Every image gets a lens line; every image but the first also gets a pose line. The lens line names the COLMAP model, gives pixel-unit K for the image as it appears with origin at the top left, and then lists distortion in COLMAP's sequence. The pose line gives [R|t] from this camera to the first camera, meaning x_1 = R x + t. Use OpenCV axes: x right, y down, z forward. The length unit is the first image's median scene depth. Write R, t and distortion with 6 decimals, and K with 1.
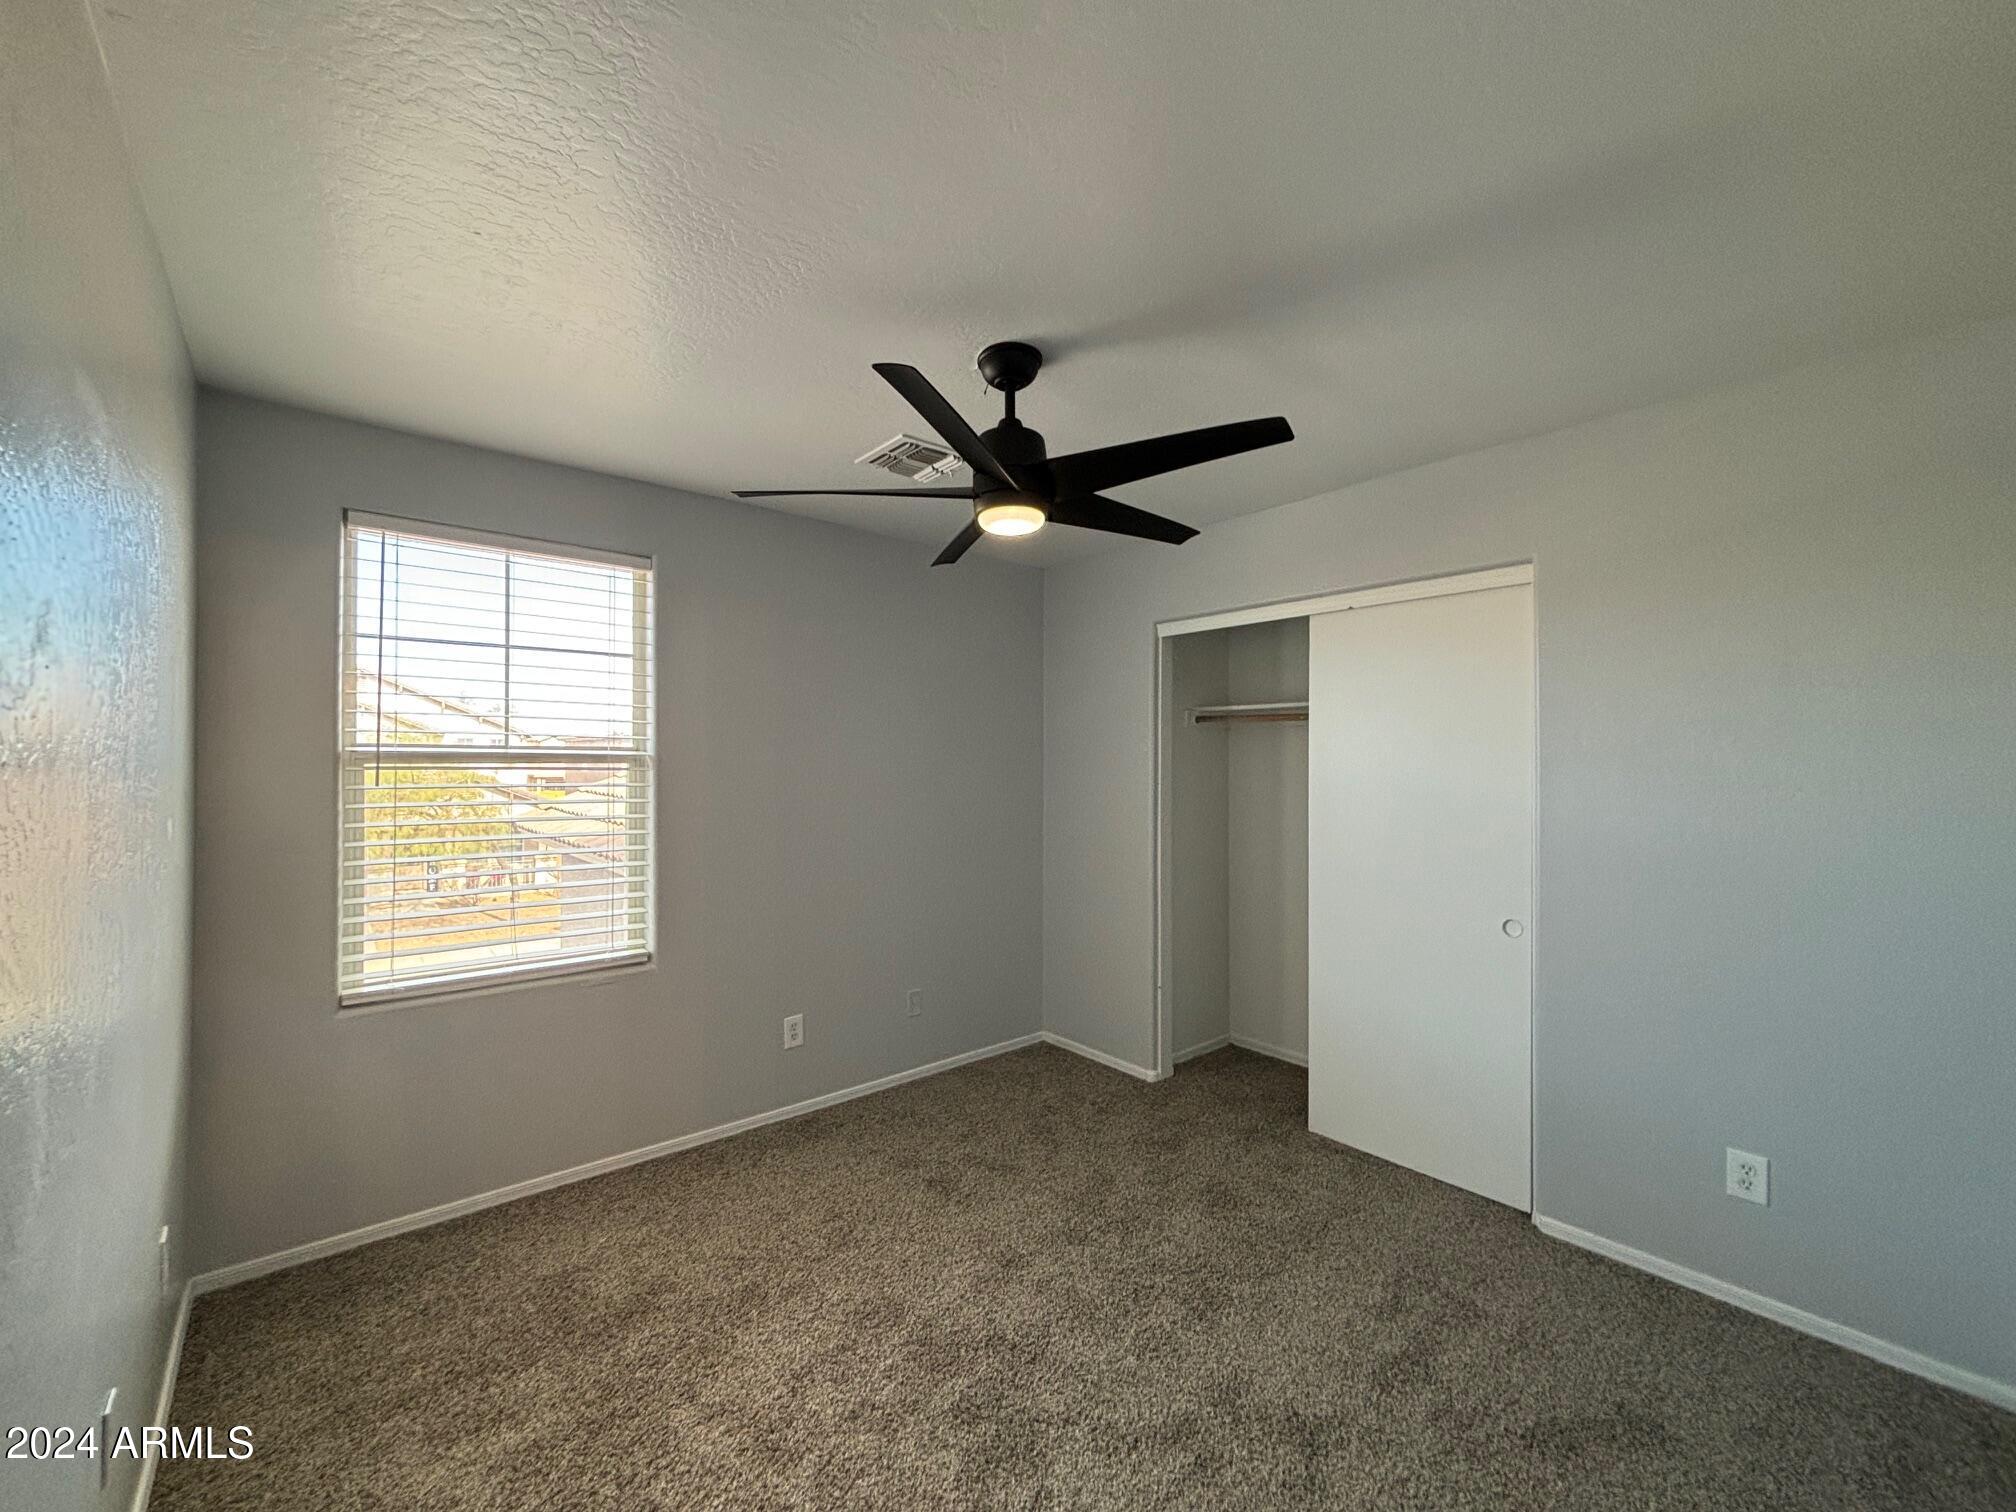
lens RADIAL K [[815.9, 0, 1007.6], [0, 815.9, 754.5], [0, 0, 1]] dist [0.009386, -0.002492]
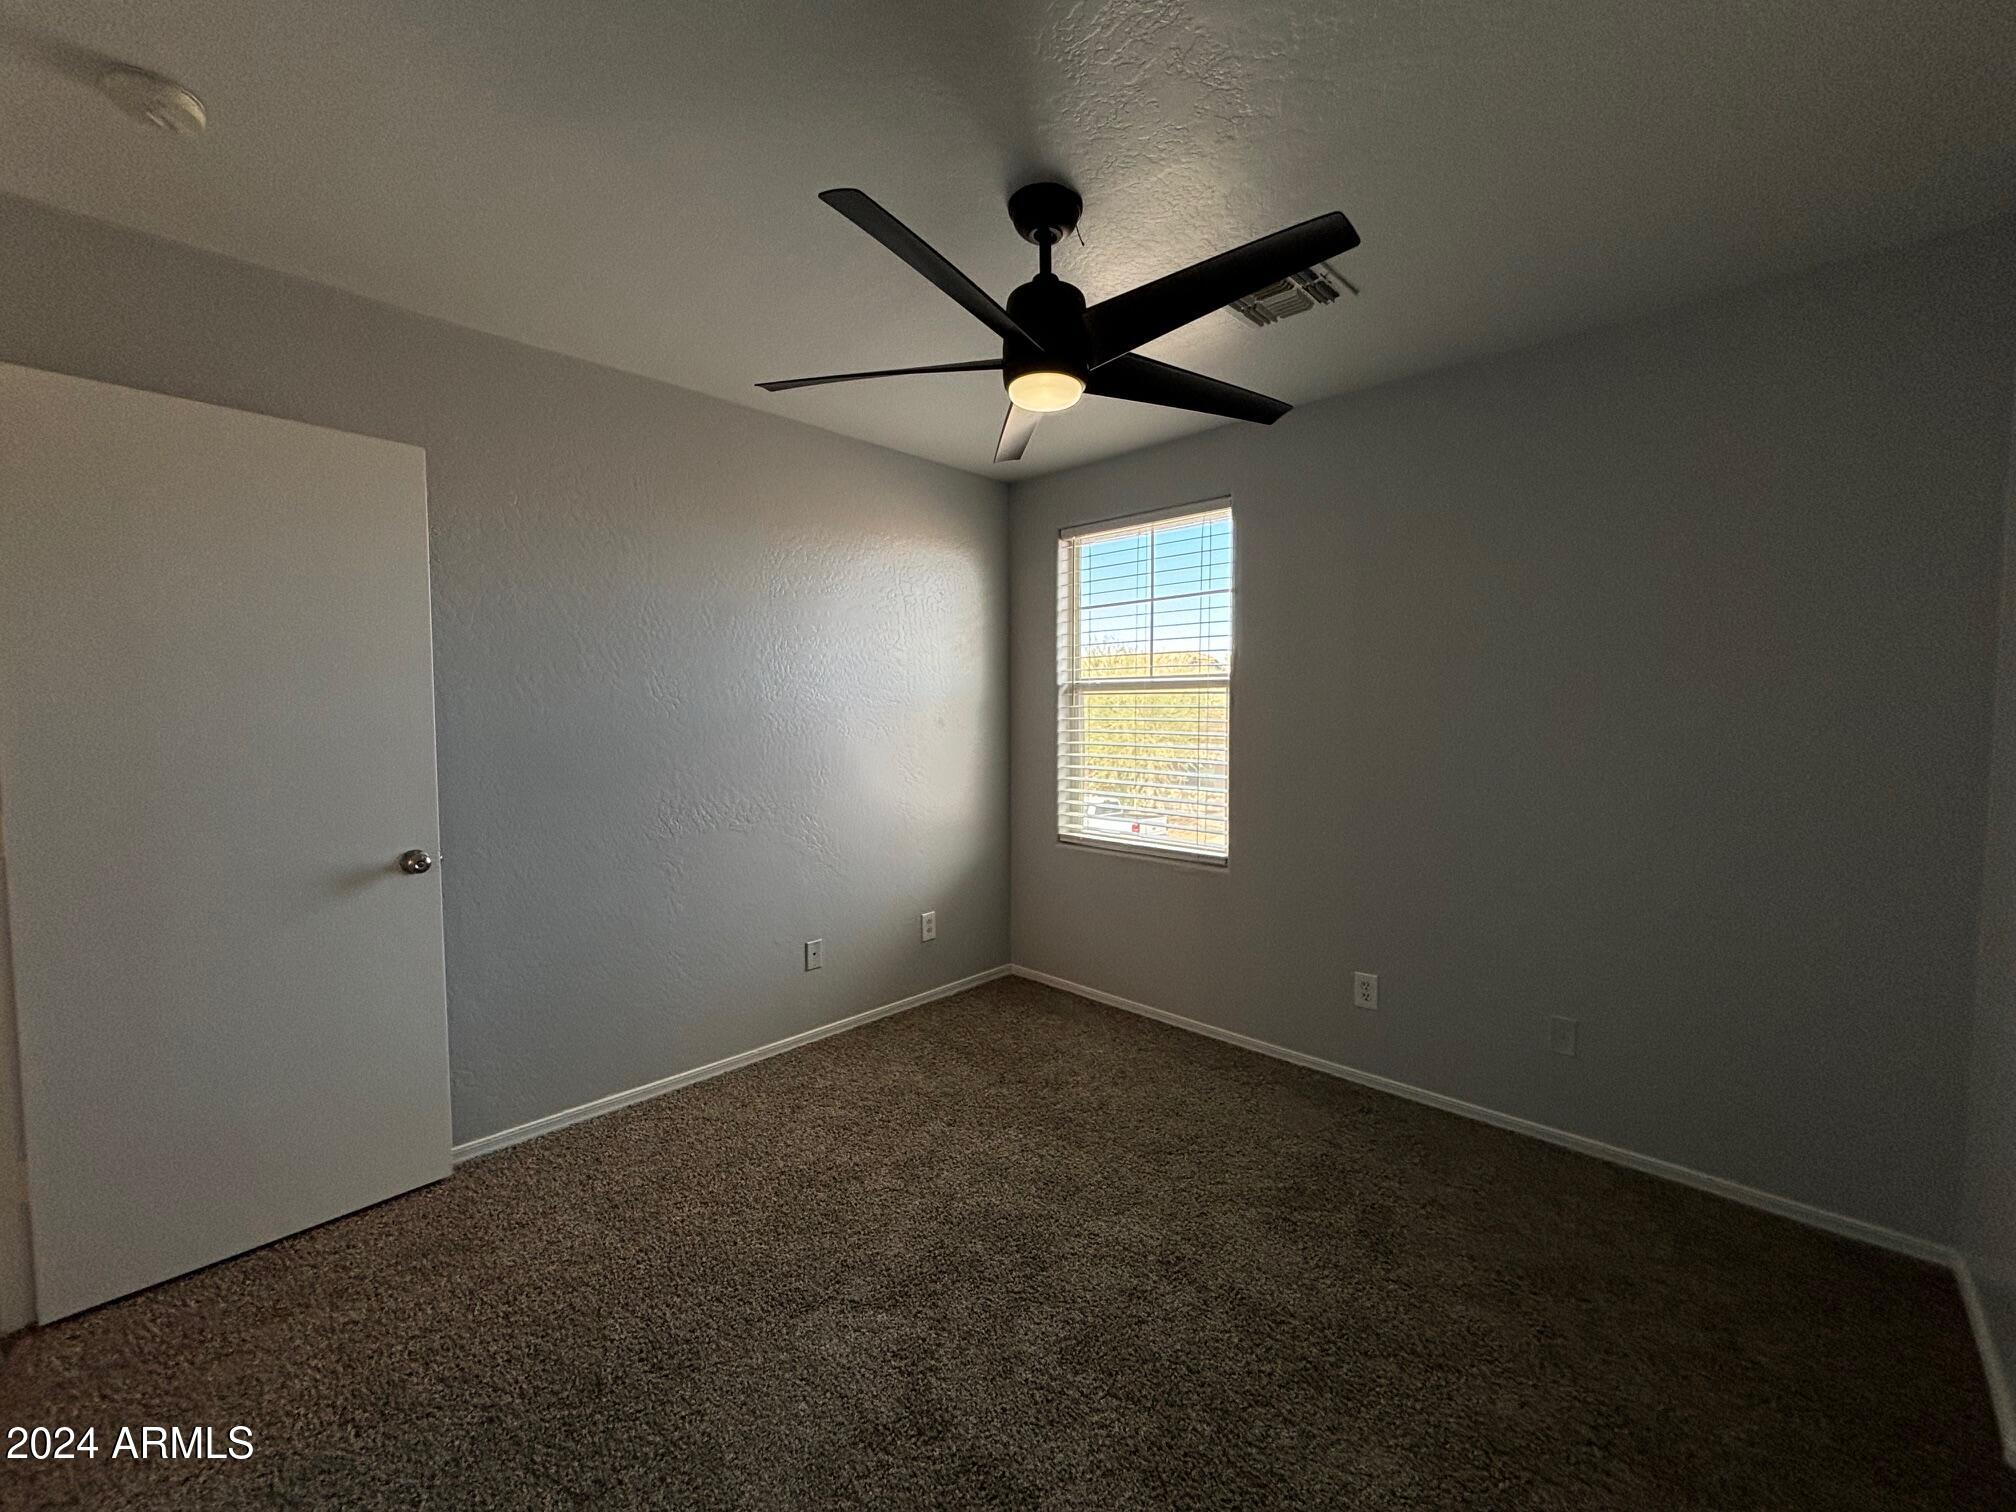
lens RADIAL K [[815.9, 0, 1003.2], [0, 815.9, 750.3], [0, 0, 1]] dist [0.009386, -0.002492]
pose [[0.108838, 0.057668, -0.992385, 0.736063], [0.010300, 0.998197, 0.059135, 0.030353], [0.994006, -0.016658, 0.108048, 0.685886]]
